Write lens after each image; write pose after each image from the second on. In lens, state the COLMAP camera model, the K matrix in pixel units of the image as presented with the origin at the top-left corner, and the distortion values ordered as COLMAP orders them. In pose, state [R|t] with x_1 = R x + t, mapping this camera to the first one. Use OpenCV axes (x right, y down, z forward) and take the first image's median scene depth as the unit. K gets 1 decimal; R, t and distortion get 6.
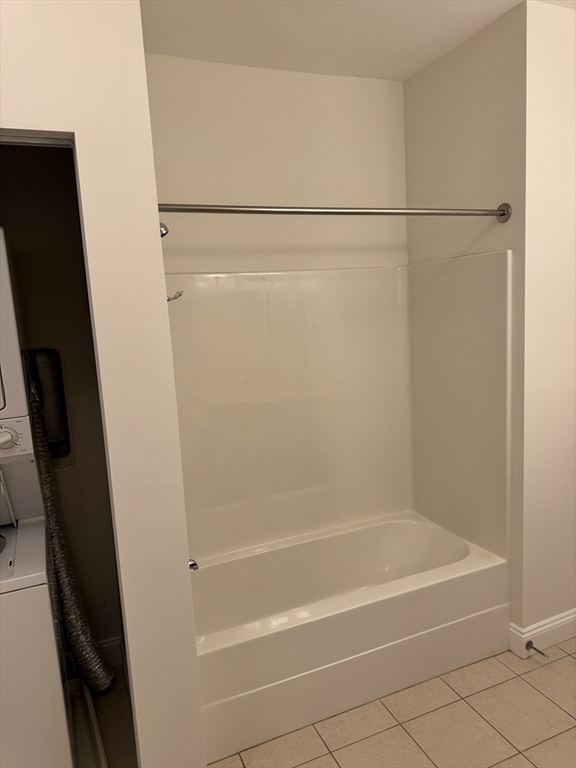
lens RADIAL K [[539.7, 0, 288.0], [0, 539.7, 384.0], [0, 0, 1]] dist [0.041890, -0.040413]
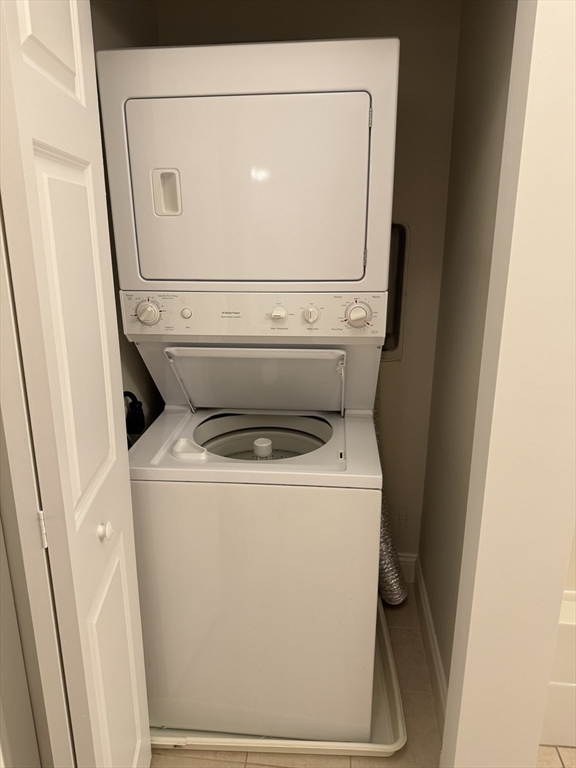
lens RADIAL K [[539.7, 0, 288.0], [0, 539.7, 384.0], [0, 0, 1]] dist [0.041890, -0.040413]
pose [[0.881421, 0.195851, -0.429813, -0.209521], [-0.124810, 0.974213, 0.187967, 0.054203], [0.455543, -0.112033, 0.883136, 0.174150]]
